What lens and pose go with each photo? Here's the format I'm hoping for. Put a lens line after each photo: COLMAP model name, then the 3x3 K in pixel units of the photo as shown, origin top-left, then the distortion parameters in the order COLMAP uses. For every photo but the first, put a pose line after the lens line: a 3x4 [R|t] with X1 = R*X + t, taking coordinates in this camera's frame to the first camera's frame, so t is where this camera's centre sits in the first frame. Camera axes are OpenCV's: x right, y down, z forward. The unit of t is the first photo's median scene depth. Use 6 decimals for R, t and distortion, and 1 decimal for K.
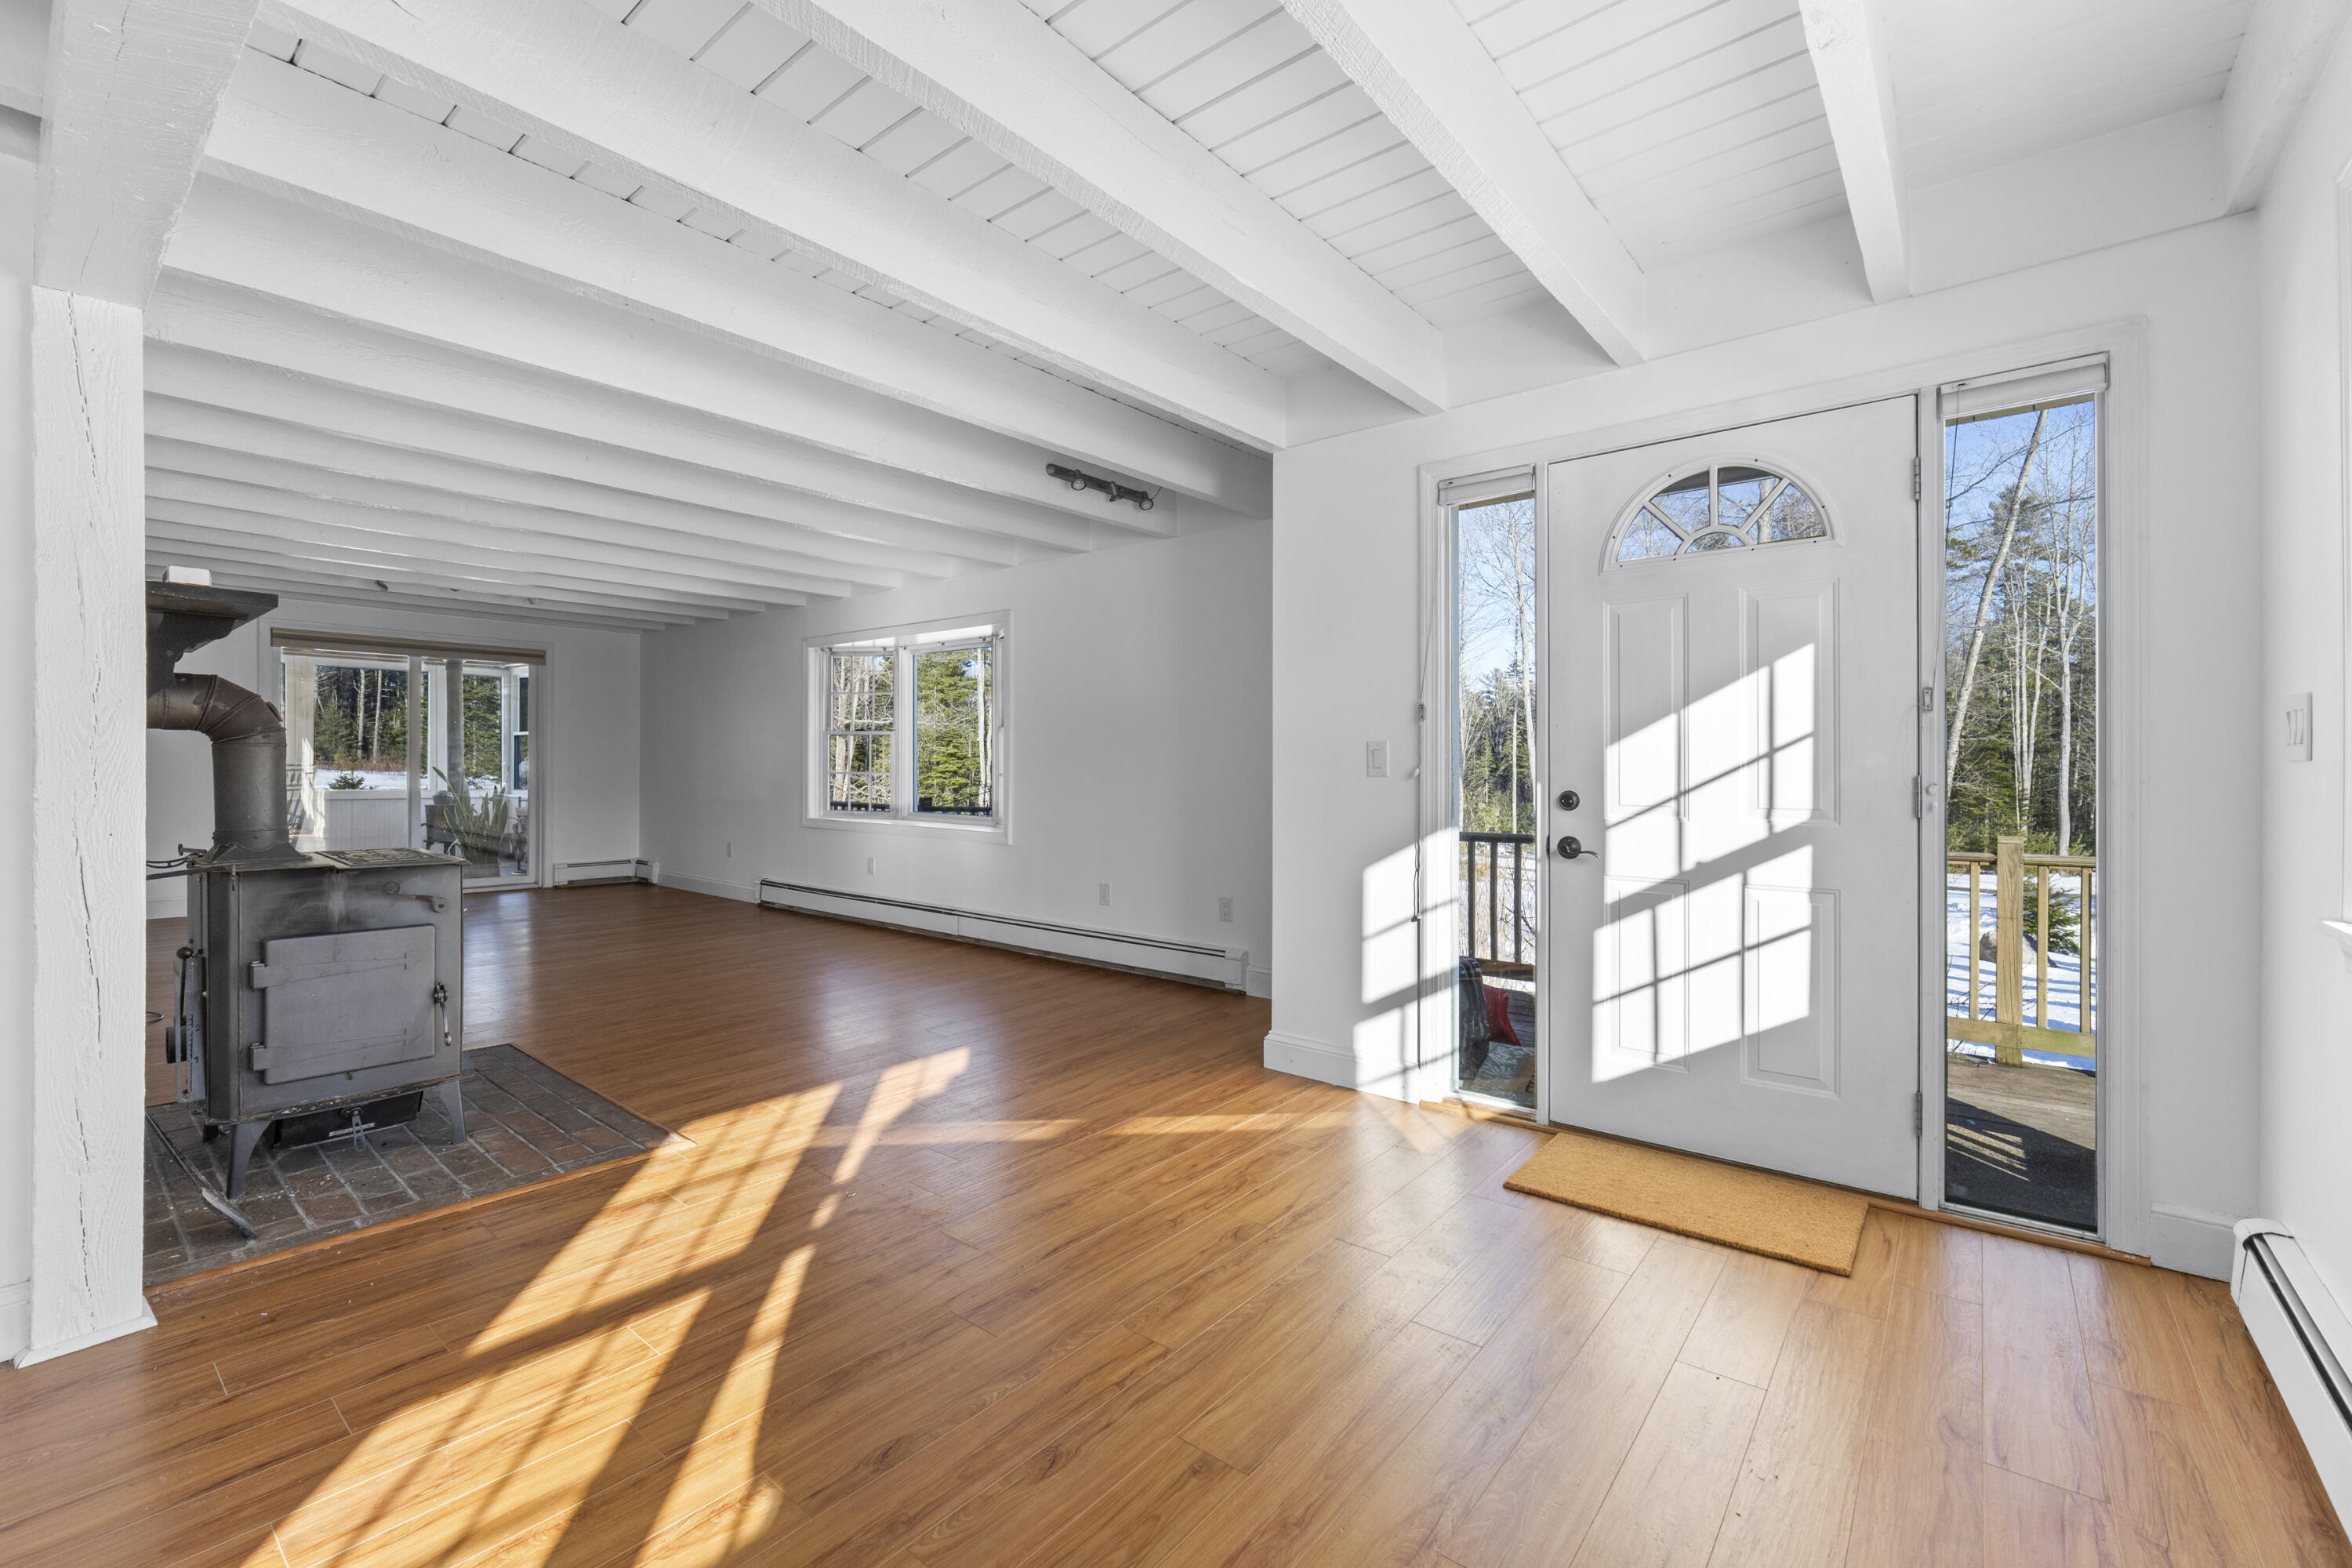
lens RADIAL K [[984.7, 0, 1178.0], [0, 984.7, 770.7], [0, 0, 1]] dist [-0.012692, 0.001542]
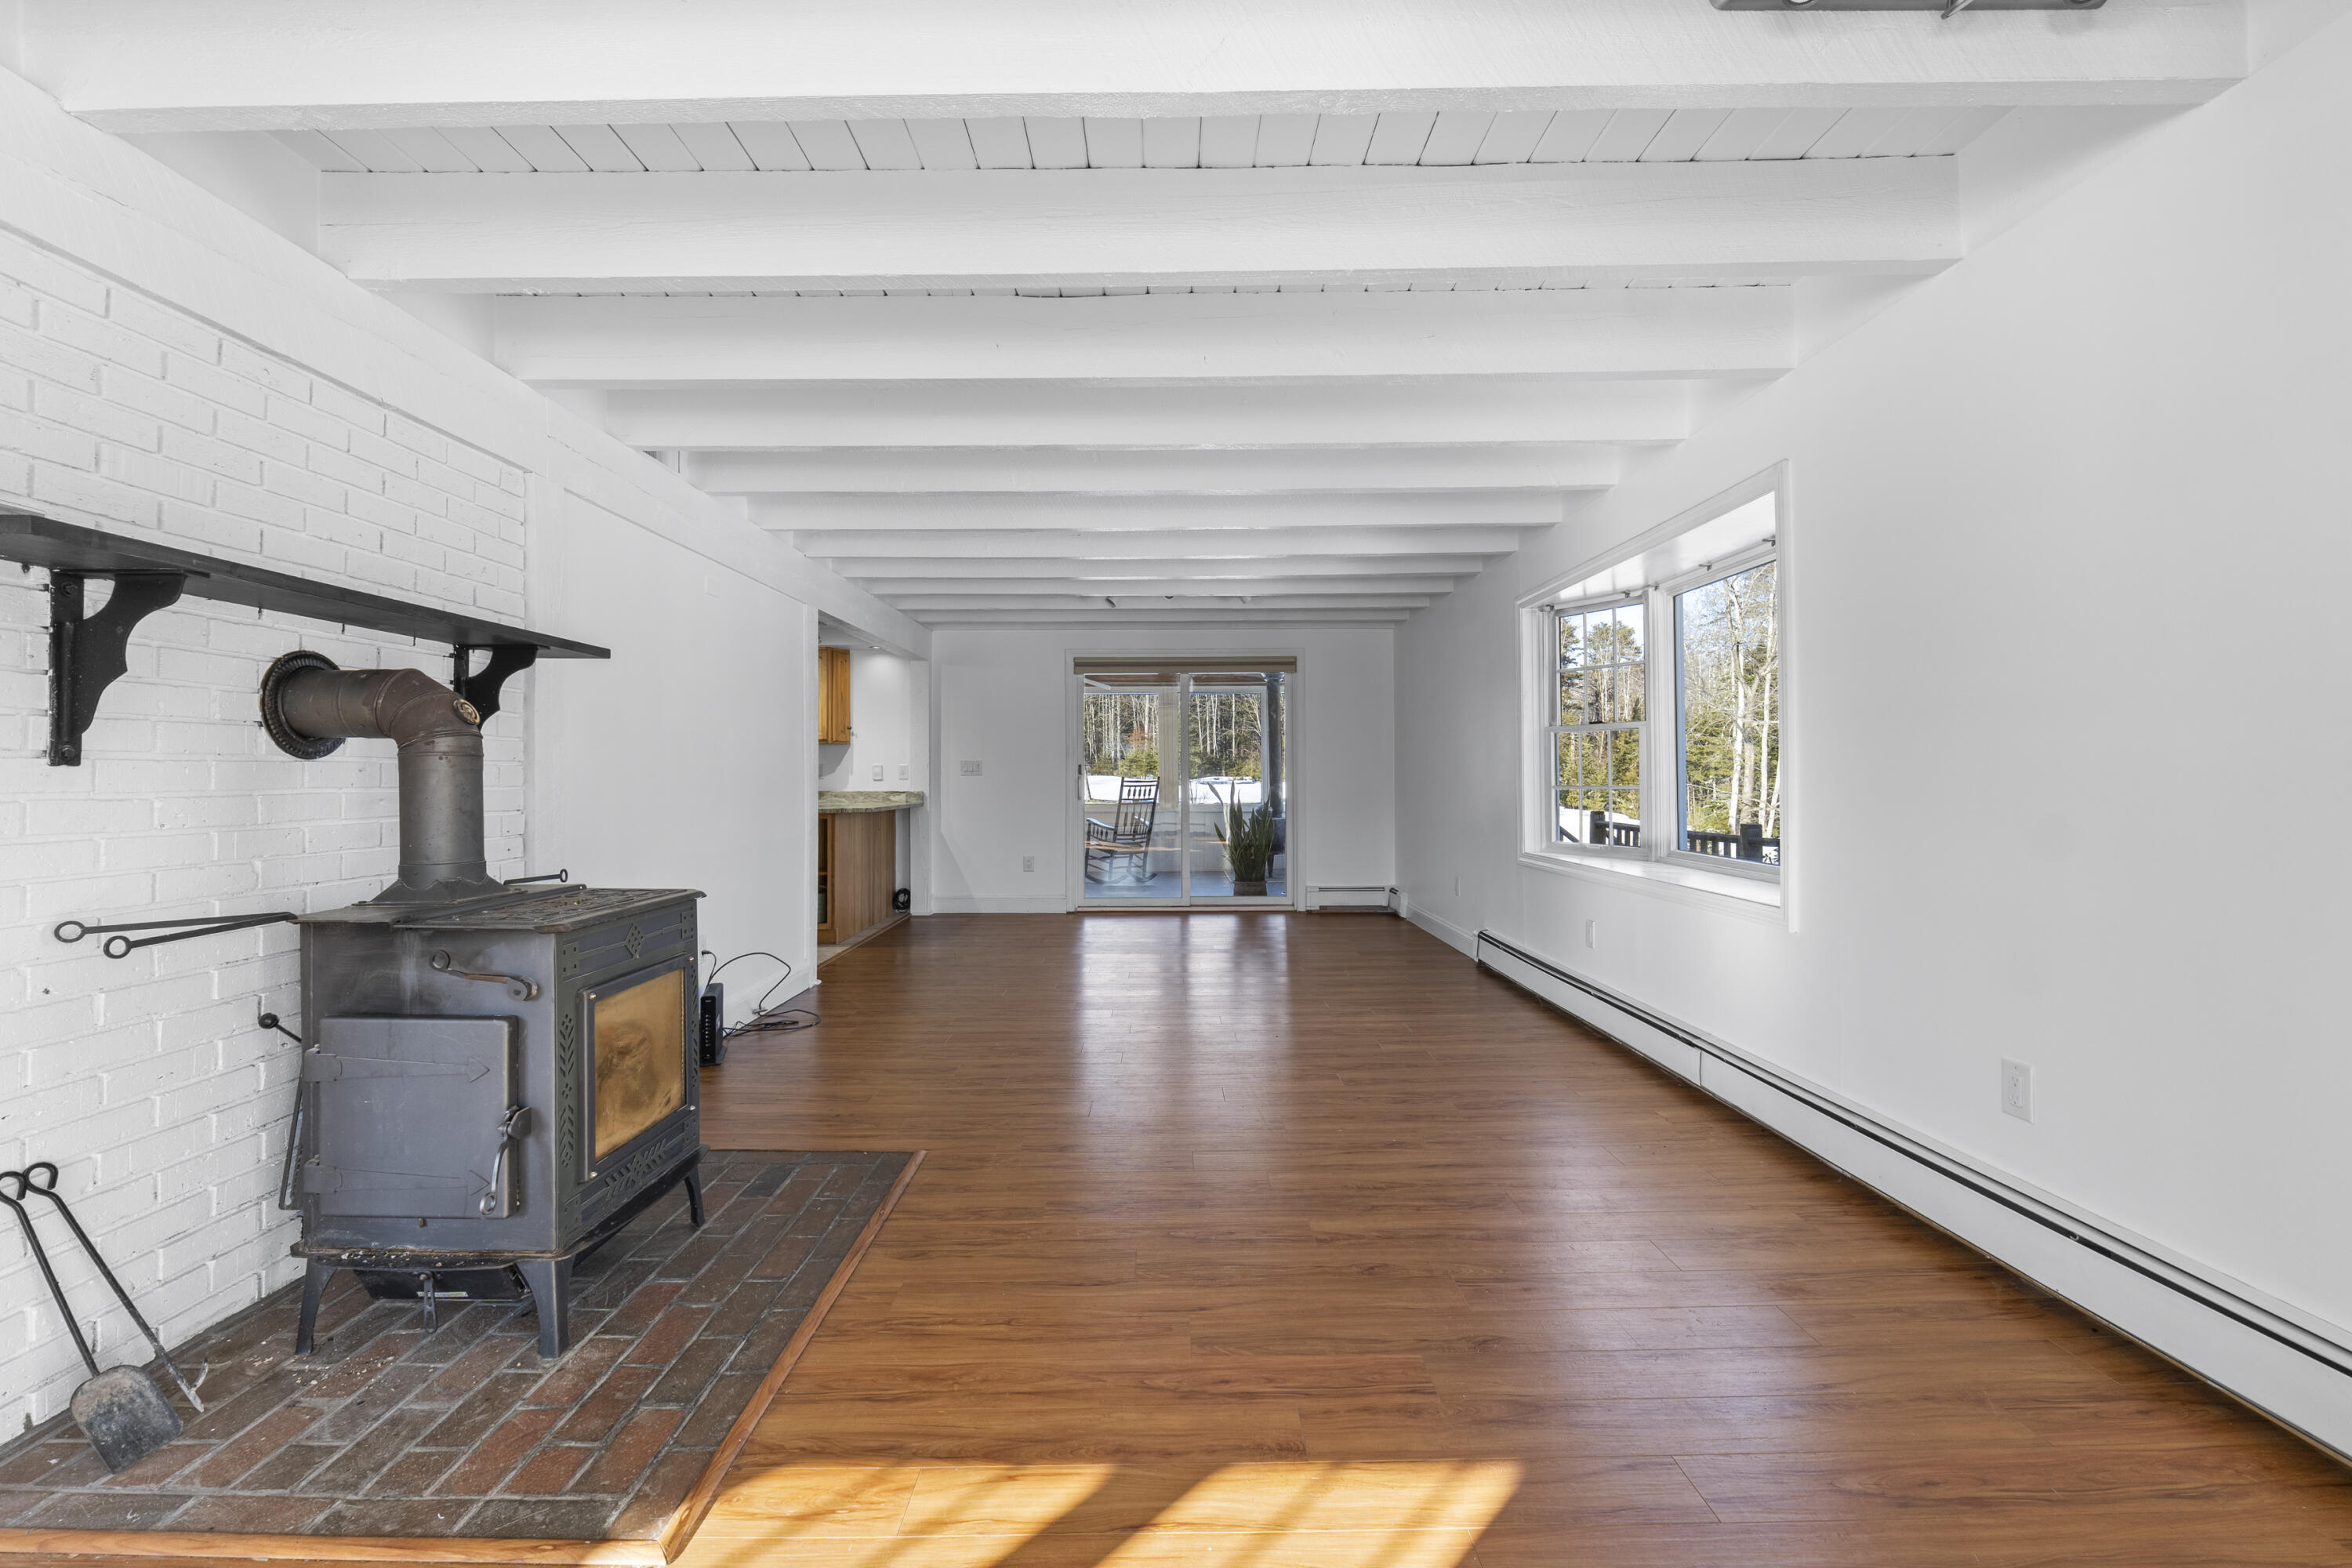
lens RADIAL K [[984.7, 0, 1186.7], [0, 984.7, 787.9], [0, 0, 1]] dist [-0.012692, 0.001542]
pose [[0.630291, -0.001877, -0.776357, 0.017427], [0.003597, 0.999993, 0.000502, 0.001303], [0.776351, -0.003109, 0.630293, 0.414467]]
